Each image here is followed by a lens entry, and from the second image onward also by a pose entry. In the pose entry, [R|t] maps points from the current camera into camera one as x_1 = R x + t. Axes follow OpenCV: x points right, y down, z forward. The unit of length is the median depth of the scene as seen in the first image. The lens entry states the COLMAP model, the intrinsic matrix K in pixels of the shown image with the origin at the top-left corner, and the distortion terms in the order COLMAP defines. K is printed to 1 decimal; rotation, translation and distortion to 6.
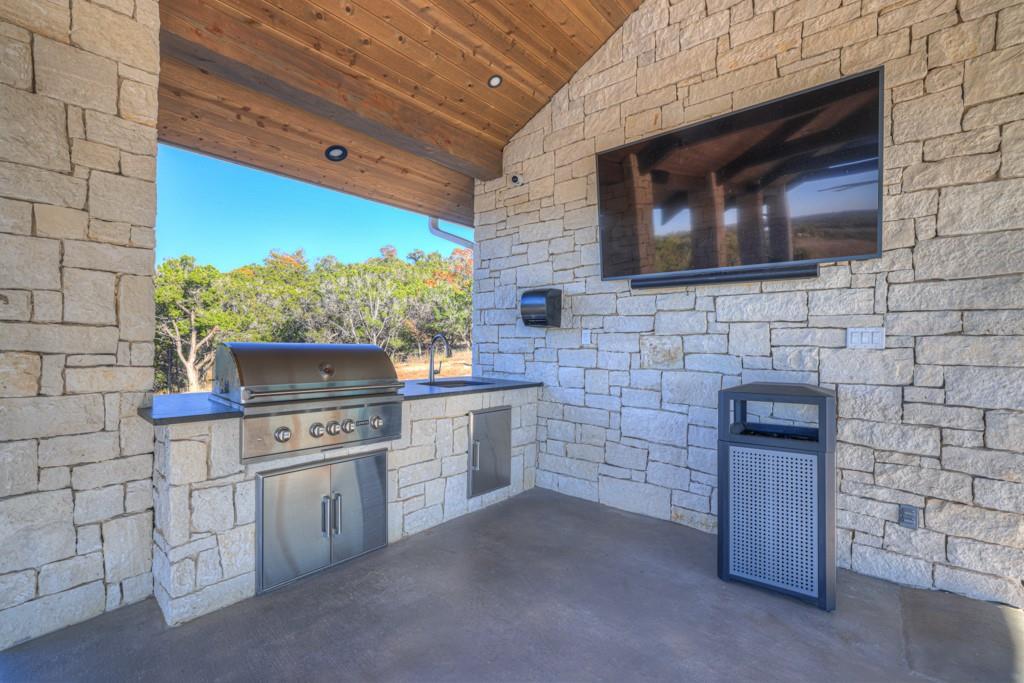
lens RADIAL K [[435.9, 0, 506.8], [0, 435.9, 343.7], [0, 0, 1]] dist [-0.050239, 0.017776]
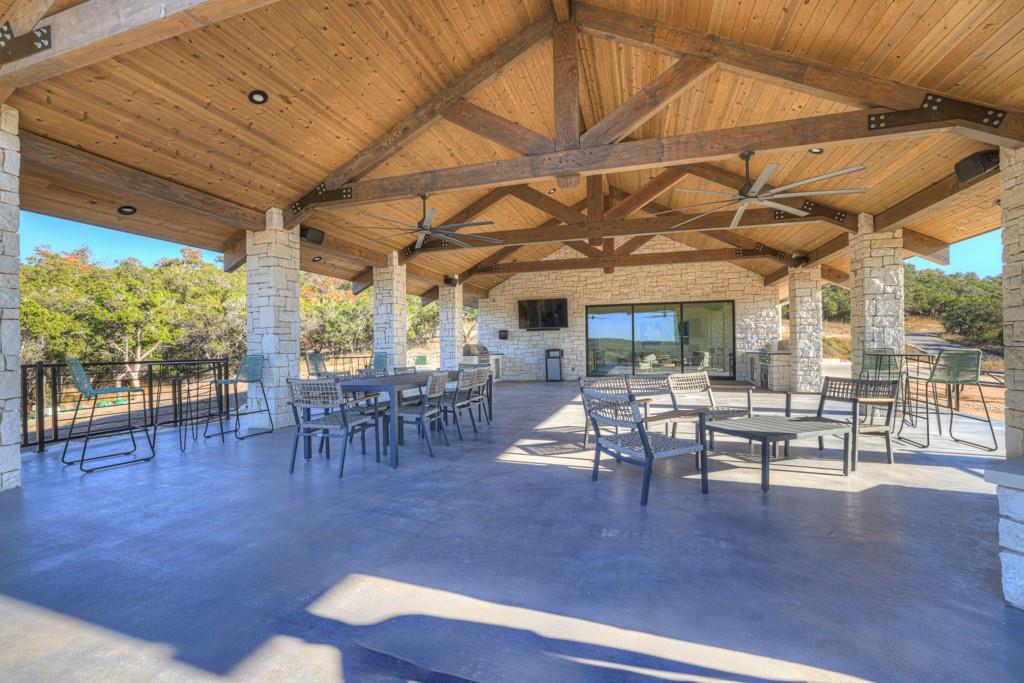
lens RADIAL K [[435.9, 0, 506.8], [0, 435.9, 343.7], [0, 0, 1]] dist [-0.050239, 0.017776]
pose [[0.914641, -0.023503, 0.403584, -1.464738], [0.029215, 0.999541, -0.008001, 0.033184], [-0.403211, 0.019109, 0.914908, -2.599591]]
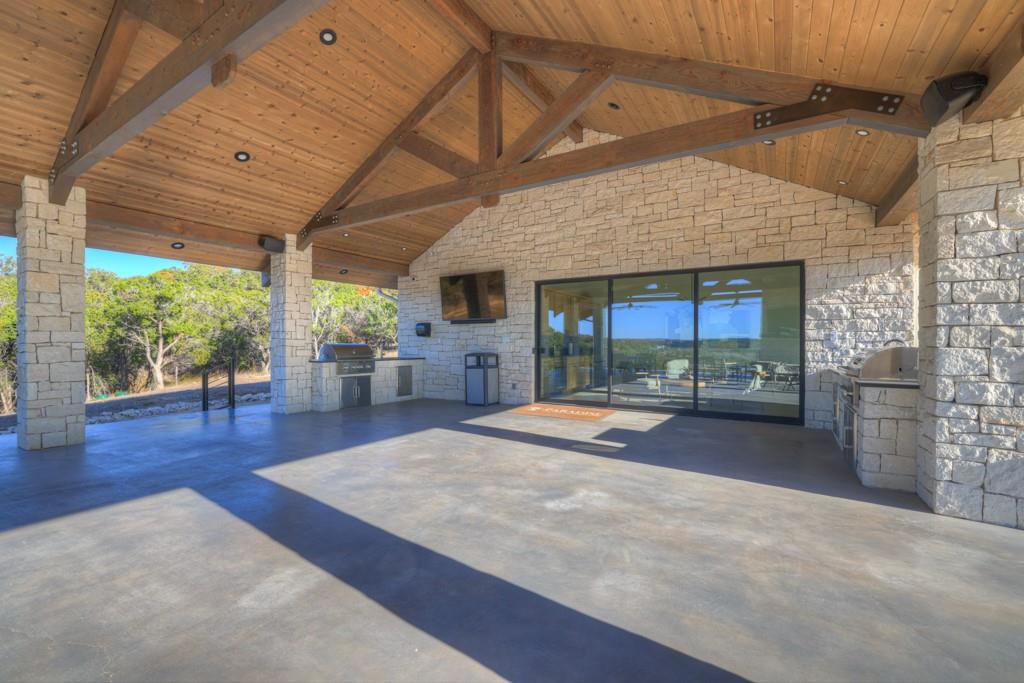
lens RADIAL K [[435.9, 0, 506.8], [0, 435.9, 343.7], [0, 0, 1]] dist [-0.050239, 0.017776]
pose [[0.987904, -0.015746, 0.154266, 0.165433], [0.016103, 0.999870, -0.001065, 0.015751], [-0.154229, 0.003537, 0.988029, -1.663899]]
